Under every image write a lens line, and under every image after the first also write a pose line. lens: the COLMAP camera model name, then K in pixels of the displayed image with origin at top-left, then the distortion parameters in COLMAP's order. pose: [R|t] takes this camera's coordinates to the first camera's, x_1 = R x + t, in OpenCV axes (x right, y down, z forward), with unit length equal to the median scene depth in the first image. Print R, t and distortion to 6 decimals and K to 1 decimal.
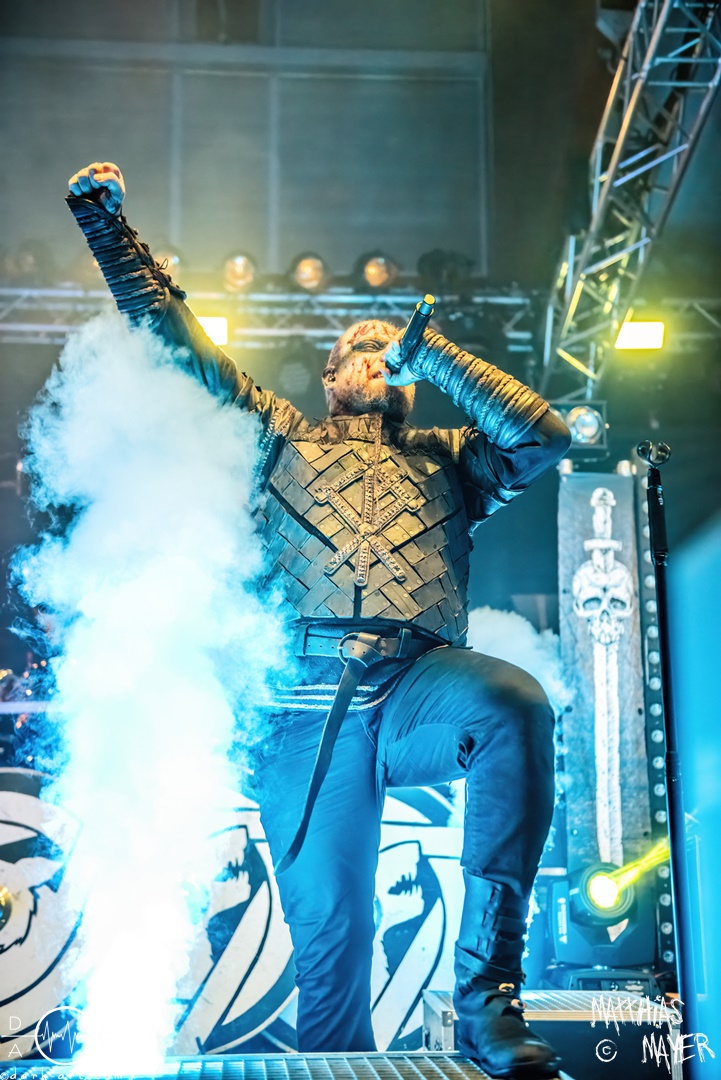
lens RADIAL K [[1492.7, 0, 360.5], [0, 1492.7, 540.0], [0, 0, 1]] dist [0.162473, -0.029831]
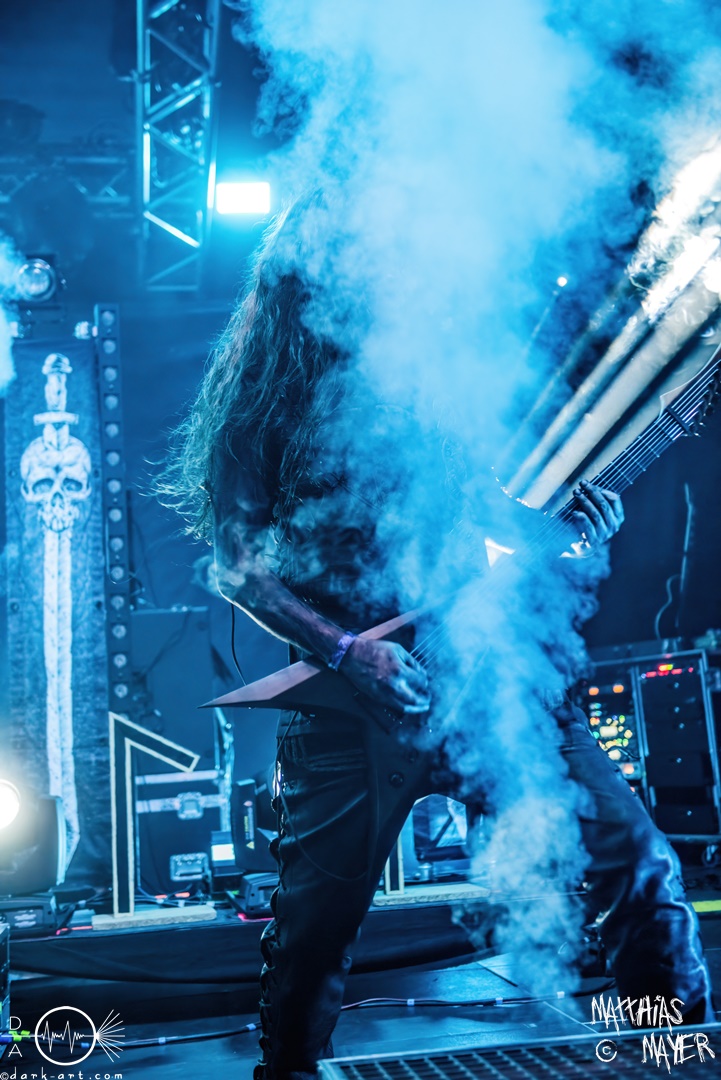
lens RADIAL K [[1492.7, 0, 360.5], [0, 1492.7, 540.0], [0, 0, 1]] dist [0.162473, -0.029831]
pose [[0.994979, -0.047092, 0.088310, 0.260999], [0.041444, 0.997041, 0.064744, 0.024831], [-0.091098, -0.060759, 0.993987, 0.107820]]
